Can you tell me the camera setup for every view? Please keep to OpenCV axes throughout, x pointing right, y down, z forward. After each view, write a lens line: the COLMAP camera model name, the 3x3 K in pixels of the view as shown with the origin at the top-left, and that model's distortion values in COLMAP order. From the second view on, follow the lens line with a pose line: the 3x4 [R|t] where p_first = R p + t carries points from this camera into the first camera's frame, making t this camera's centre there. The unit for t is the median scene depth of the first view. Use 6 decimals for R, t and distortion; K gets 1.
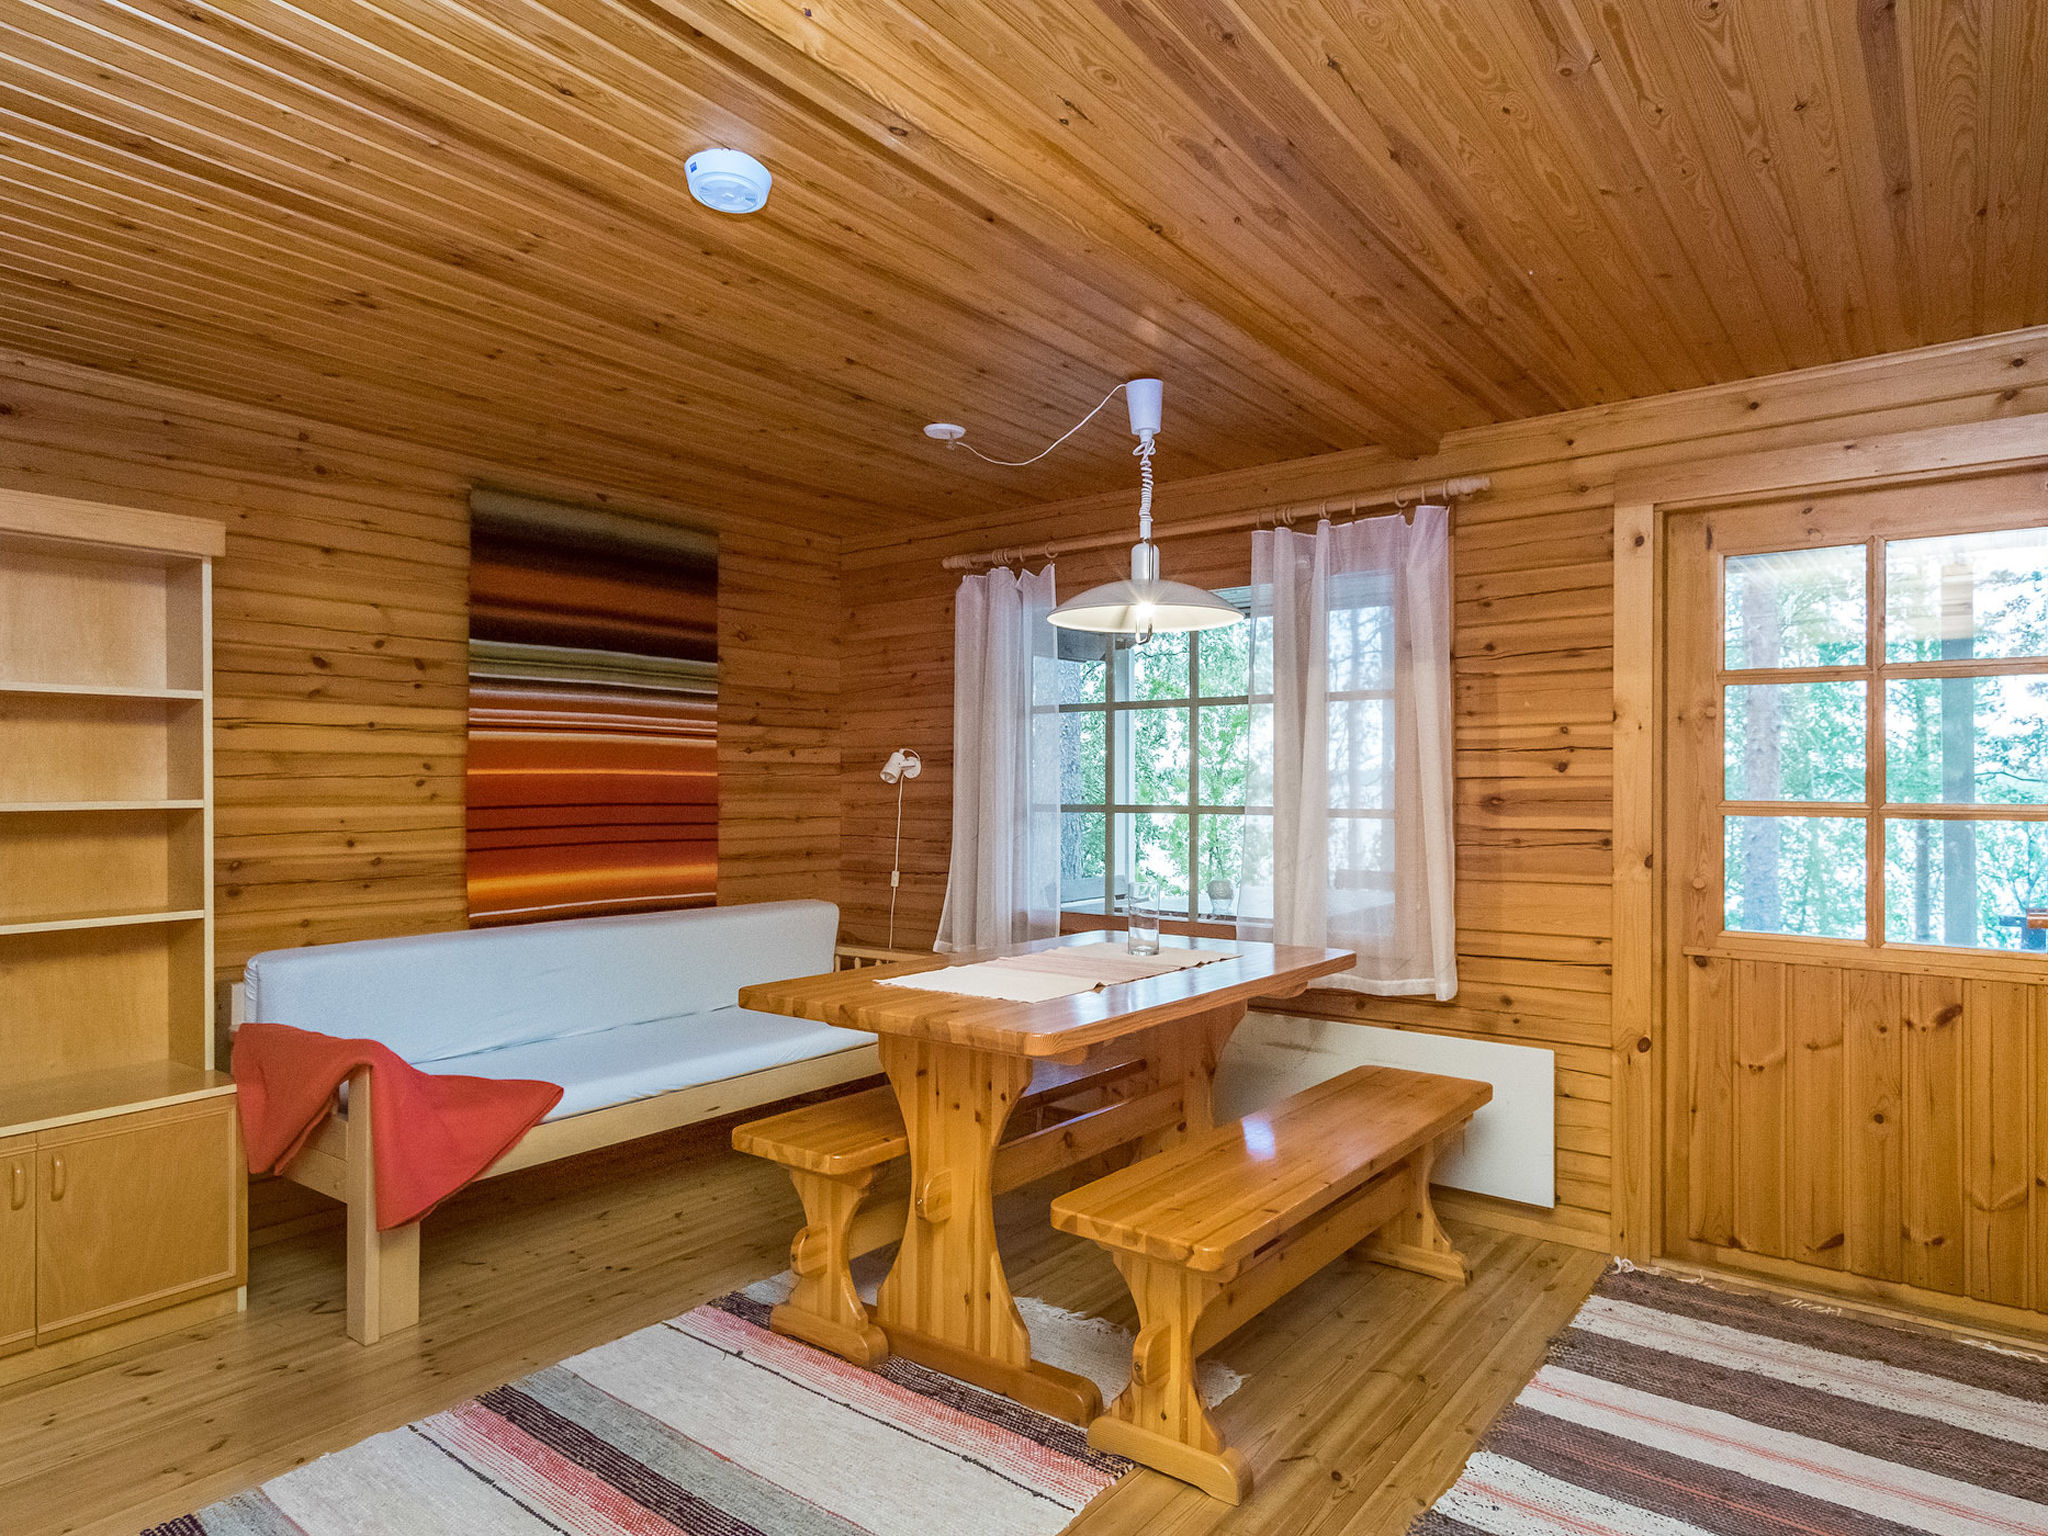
lens RADIAL K [[1195.0, 0, 1024.0], [0, 1195.0, 768.0], [0, 0, 1]] dist [0.000620, 0.000774]
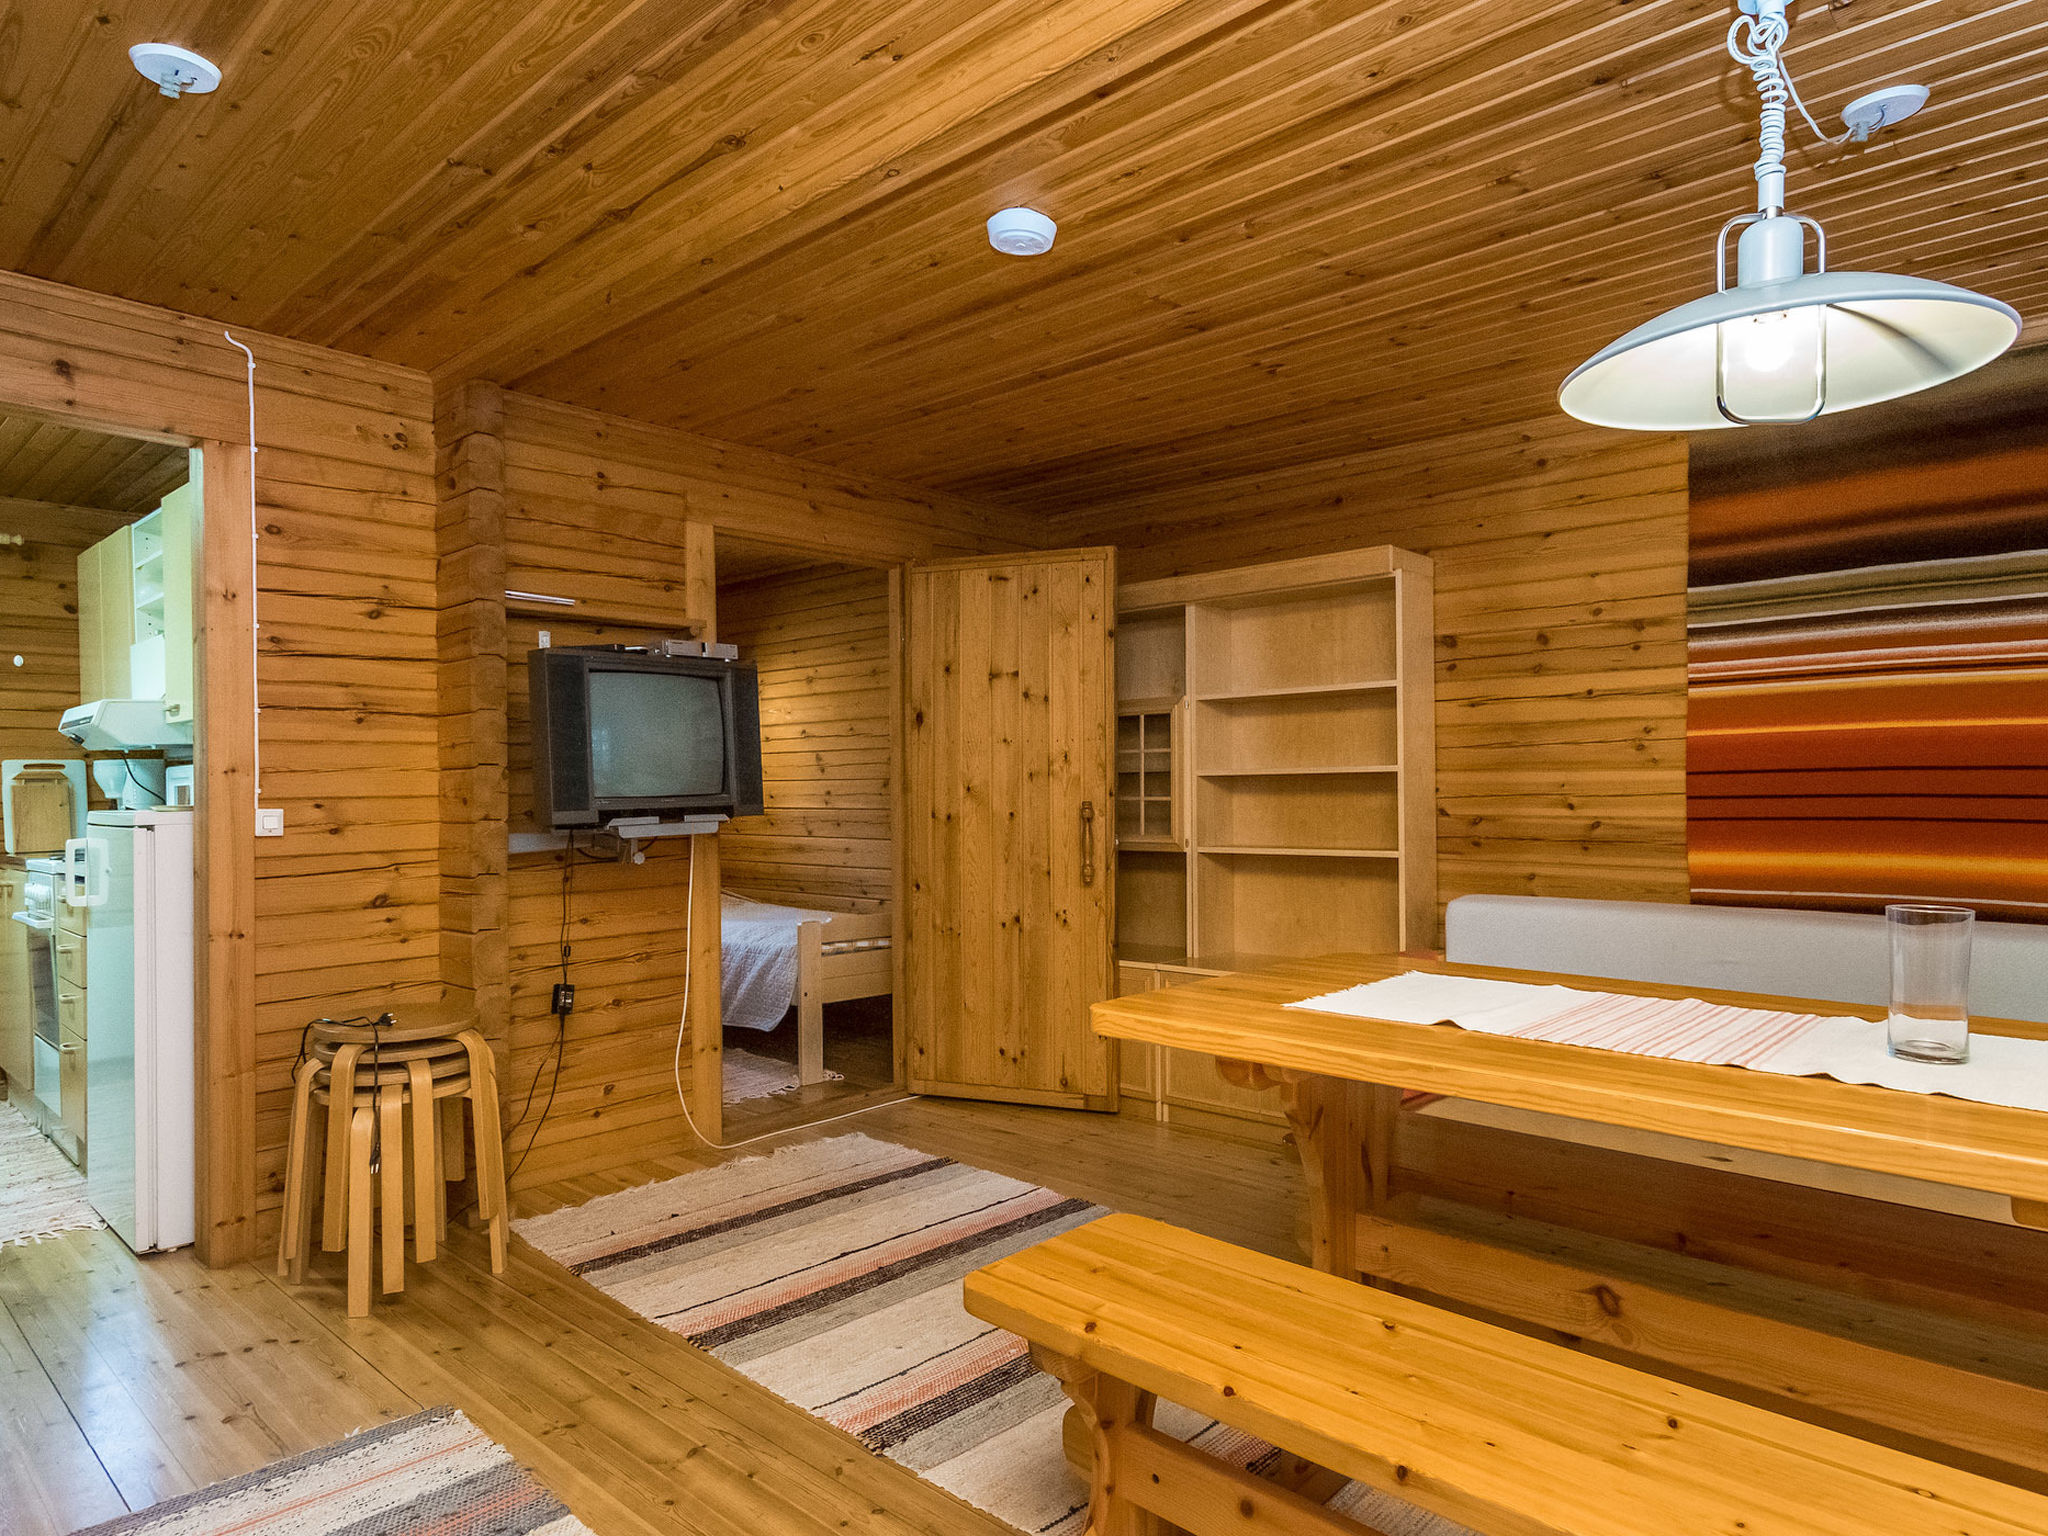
lens RADIAL K [[1228.9, 0, 1059.1], [0, 1228.9, 794.9], [0, 0, 1]] dist [0.020504, 0.000441]
pose [[-0.081624, 0.006861, -0.996640, 0.588480], [0.022220, 0.999740, 0.005063, 0.039359], [0.996415, -0.021732, -0.081755, 0.672931]]
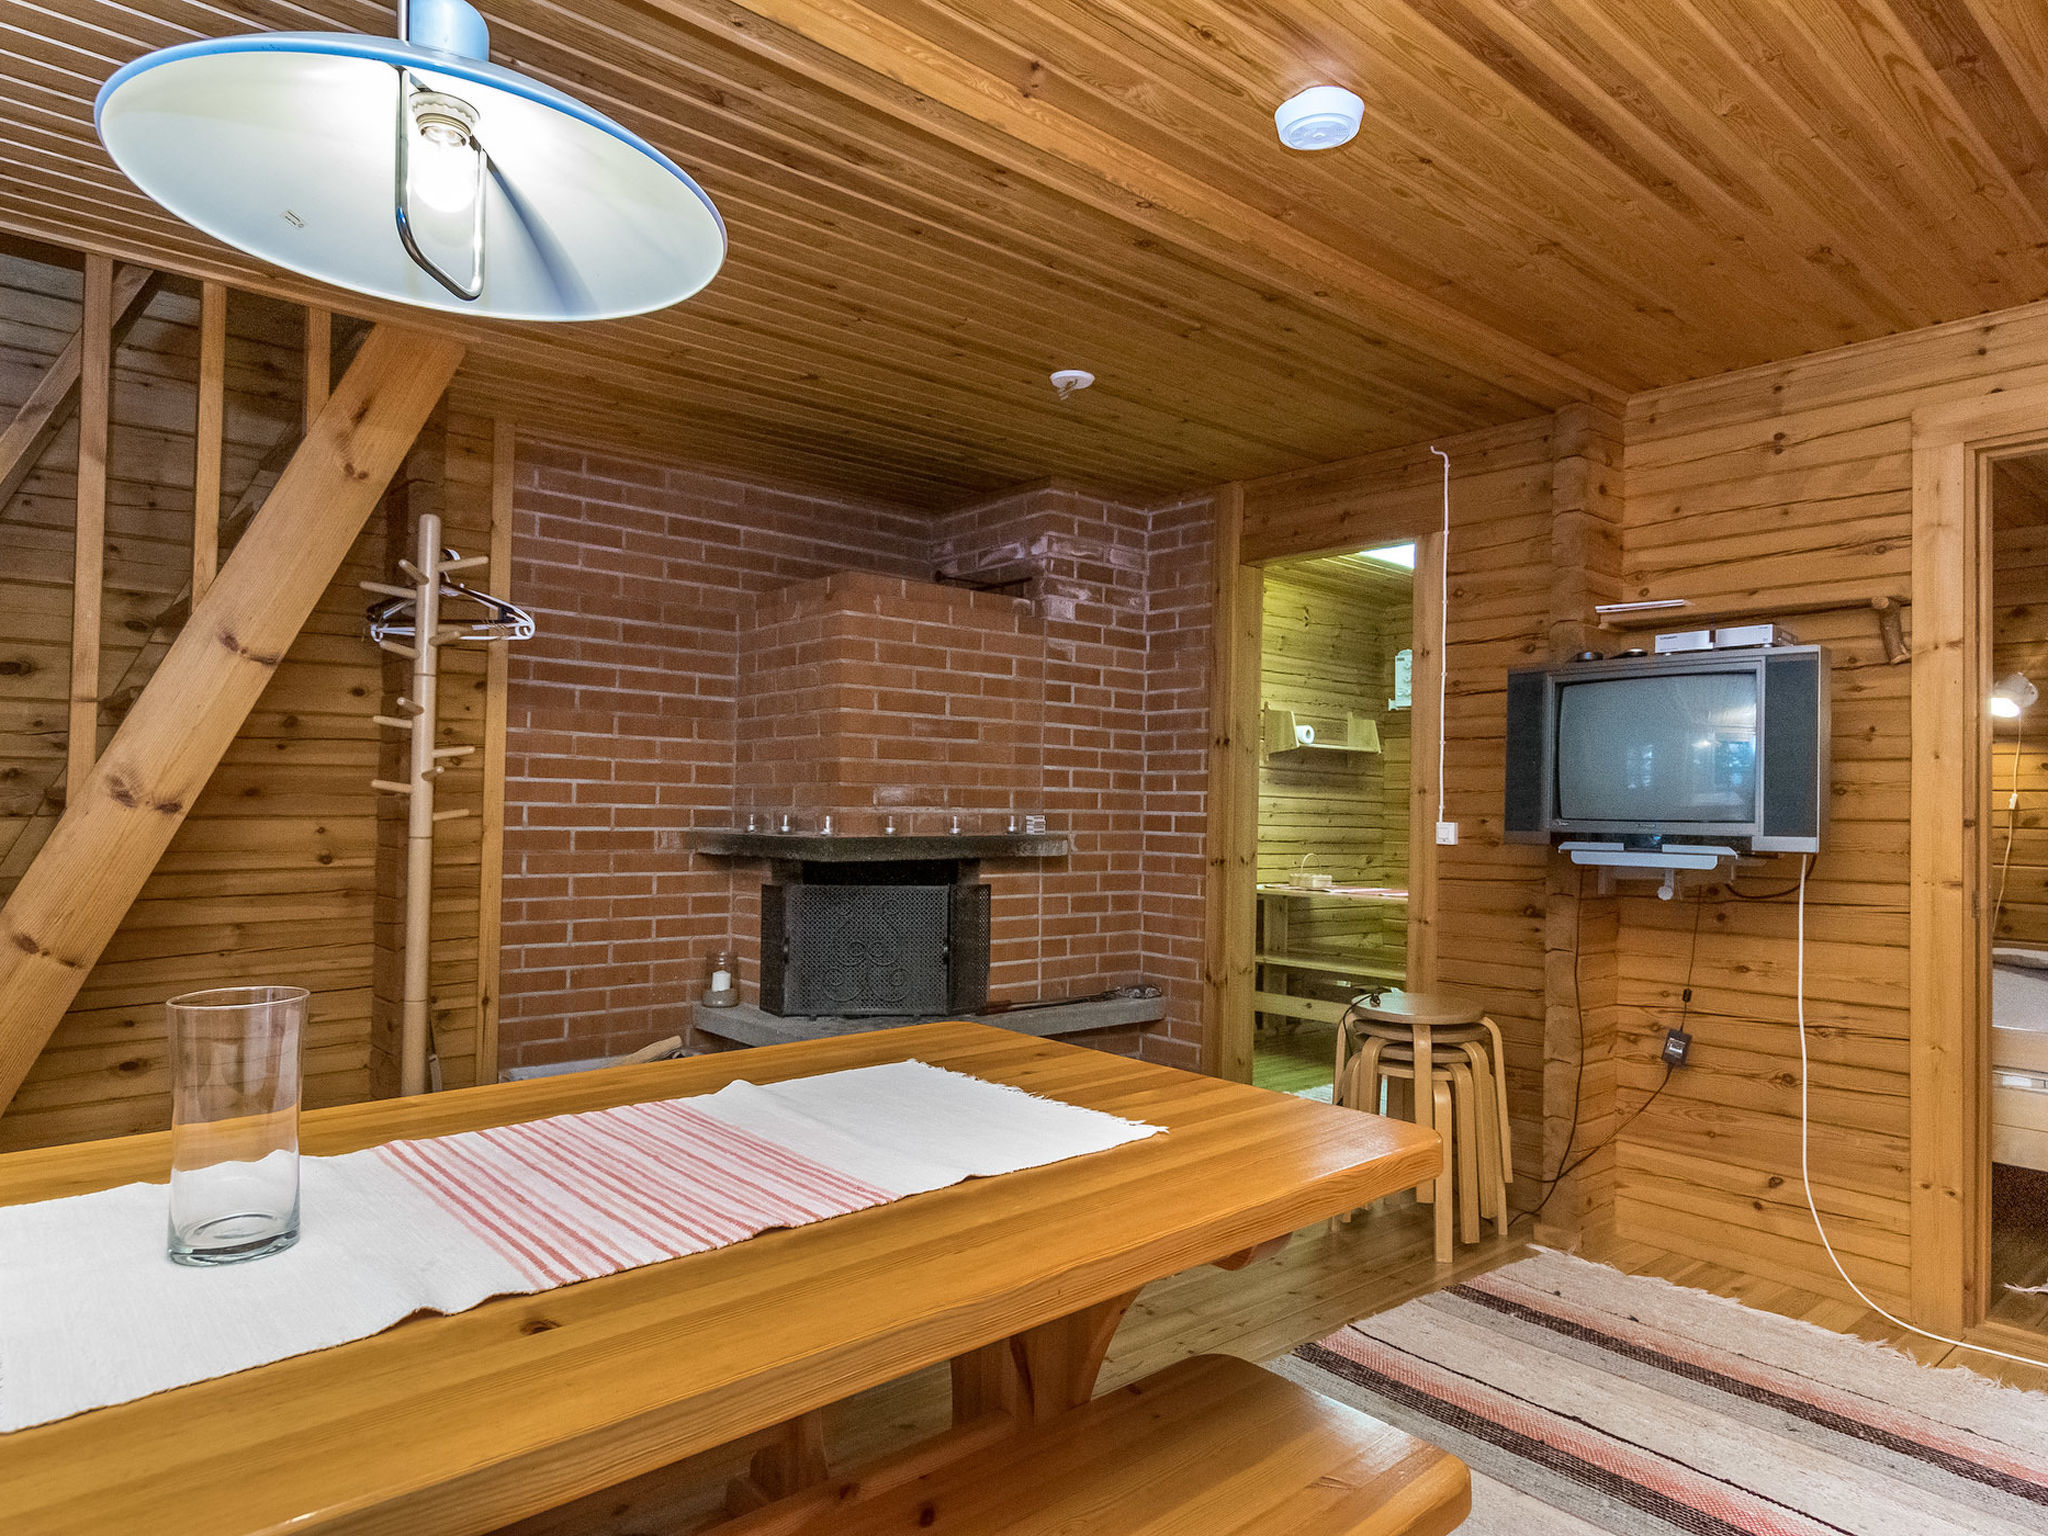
lens RADIAL K [[1253.4, 0, 1024.0], [0, 1253.4, 768.0], [0, 0, 1]] dist [0.007509, 0.000383]
pose [[-0.980111, -0.015937, 0.197810, -0.130737], [-0.024342, 0.998898, -0.040131, 0.047678], [-0.196953, -0.044148, -0.979418, 1.206583]]
